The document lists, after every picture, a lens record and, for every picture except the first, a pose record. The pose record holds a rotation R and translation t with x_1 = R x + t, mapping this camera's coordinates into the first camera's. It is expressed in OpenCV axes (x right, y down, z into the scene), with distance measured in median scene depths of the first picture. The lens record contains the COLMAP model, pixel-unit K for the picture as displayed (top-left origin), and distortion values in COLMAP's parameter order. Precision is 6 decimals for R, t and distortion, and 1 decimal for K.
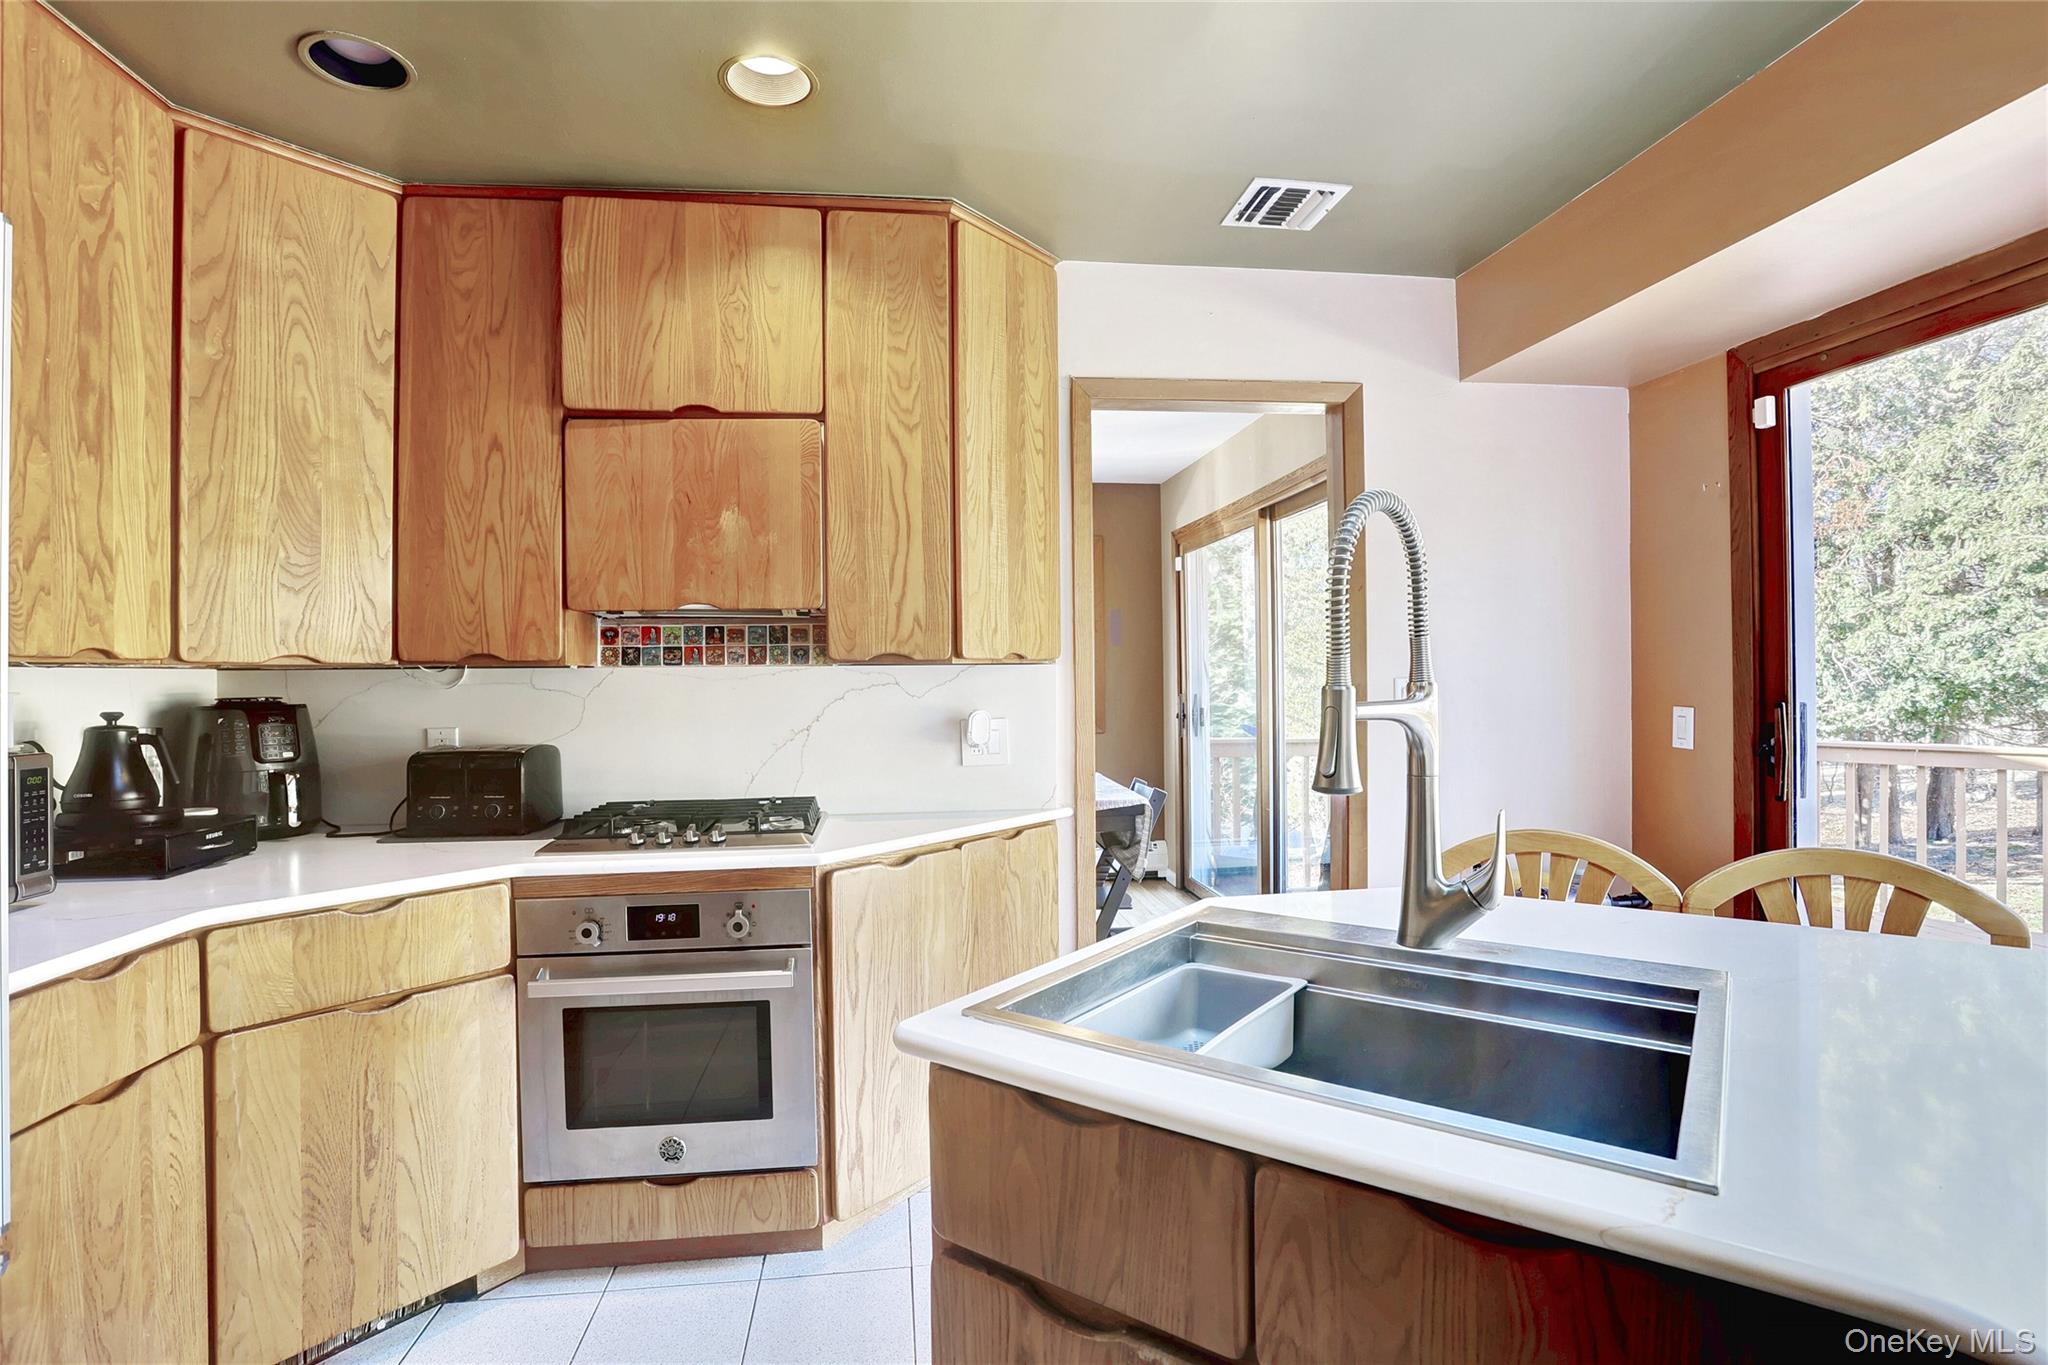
lens RADIAL K [[997.9, 0, 993.1], [0, 997.9, 673.8], [0, 0, 1]] dist [-0.100572, 0.068776]
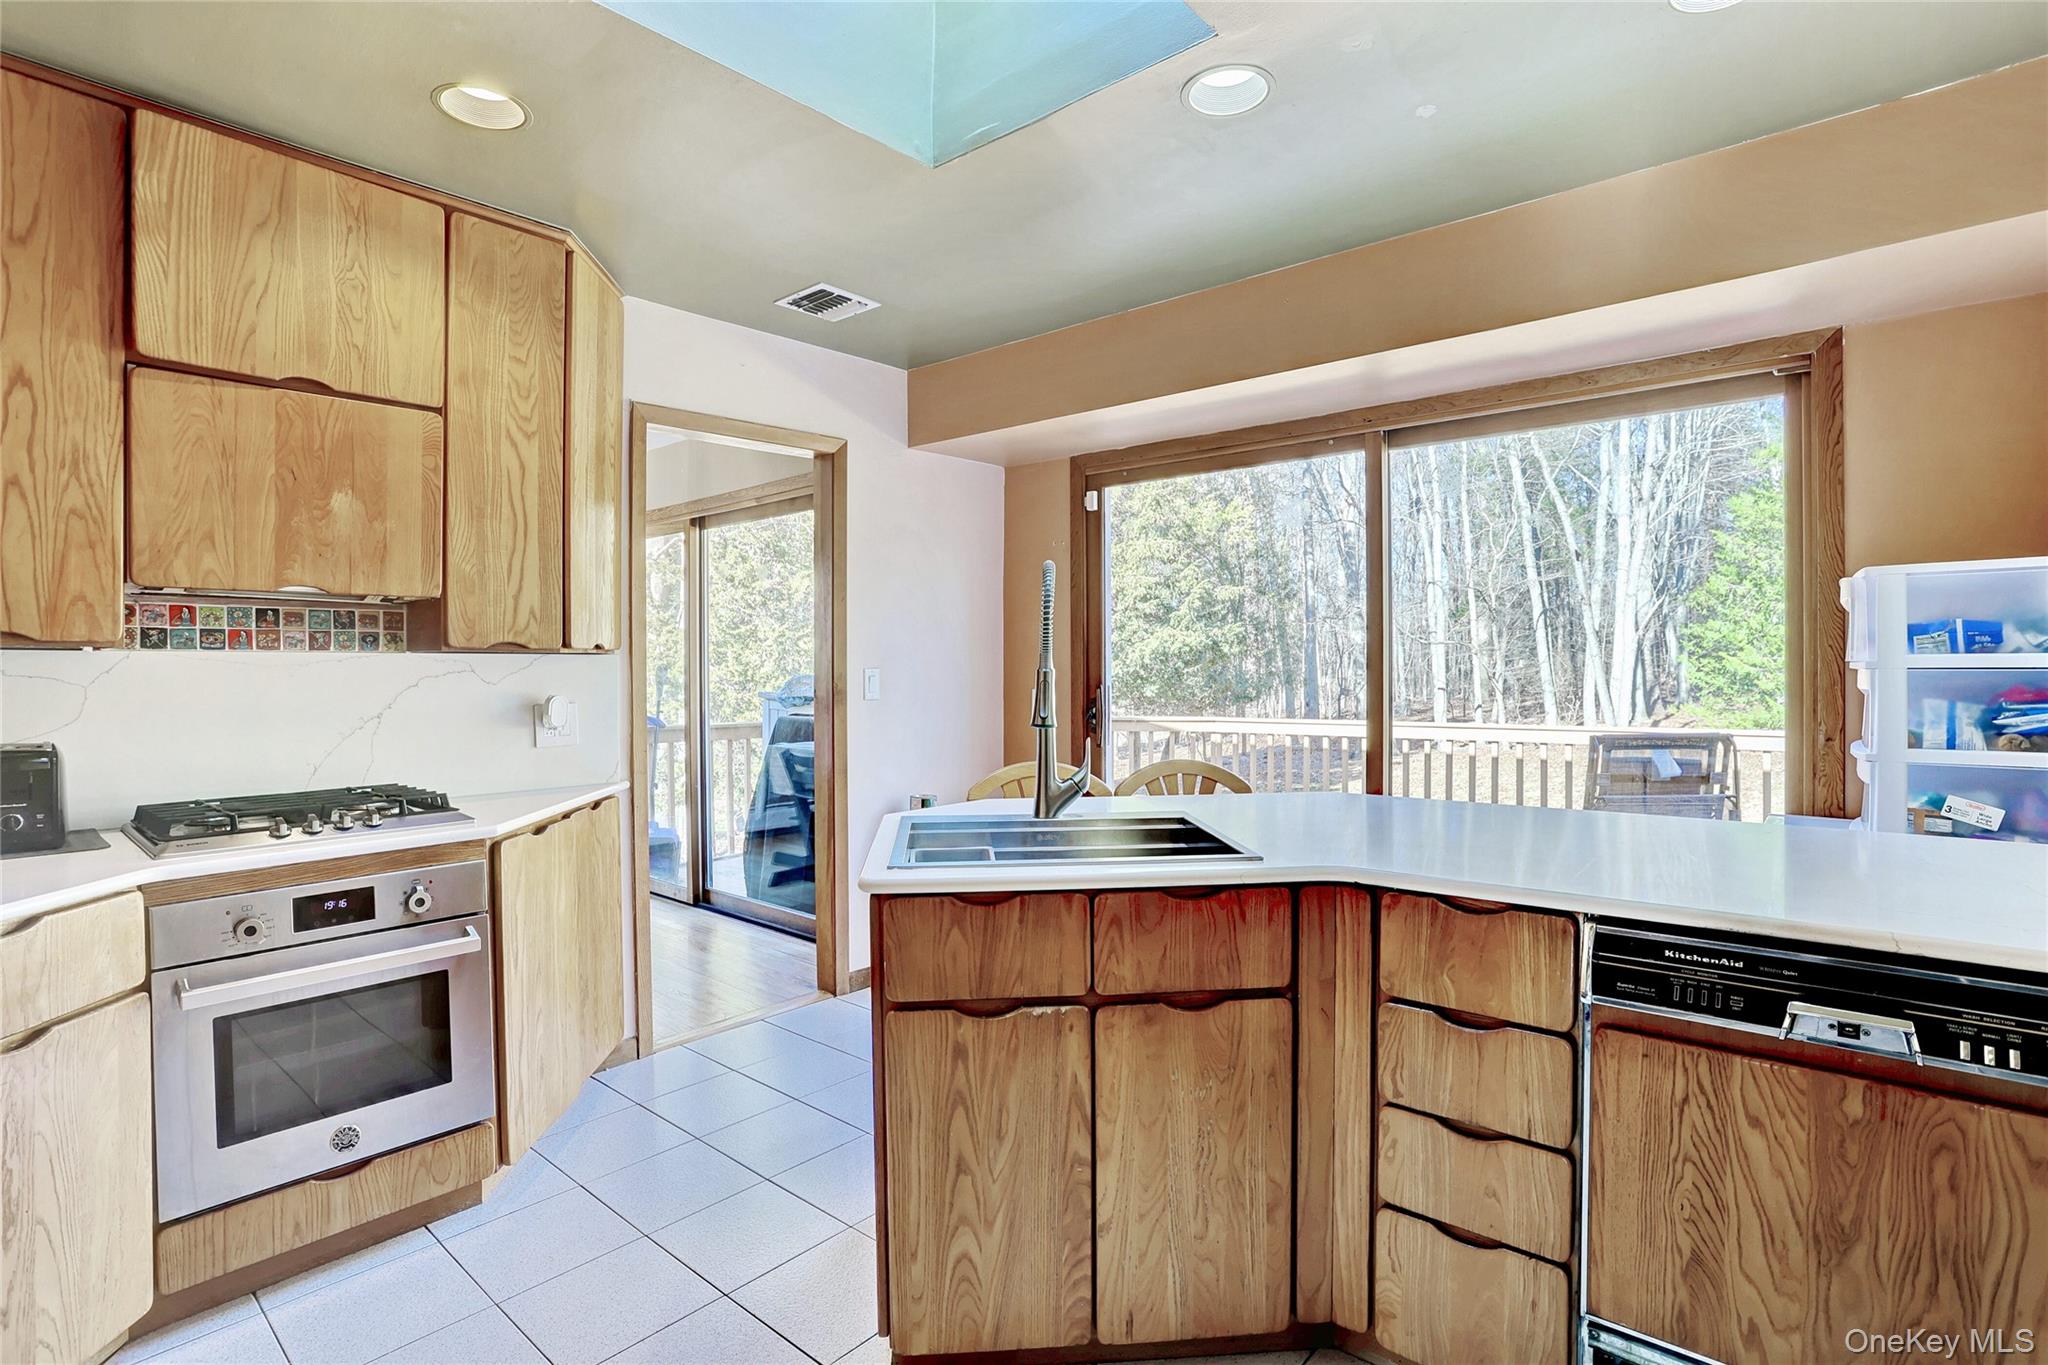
lens RADIAL K [[992.9, 0, 999.1], [0, 992.9, 671.2], [0, 0, 1]] dist [-0.071666, 0.030256]
pose [[0.757441, 0.004668, 0.652887, -0.398392], [-0.006909, 0.999976, 0.000867, 0.006227], [-0.652868, -0.005167, 0.757454, -0.148910]]
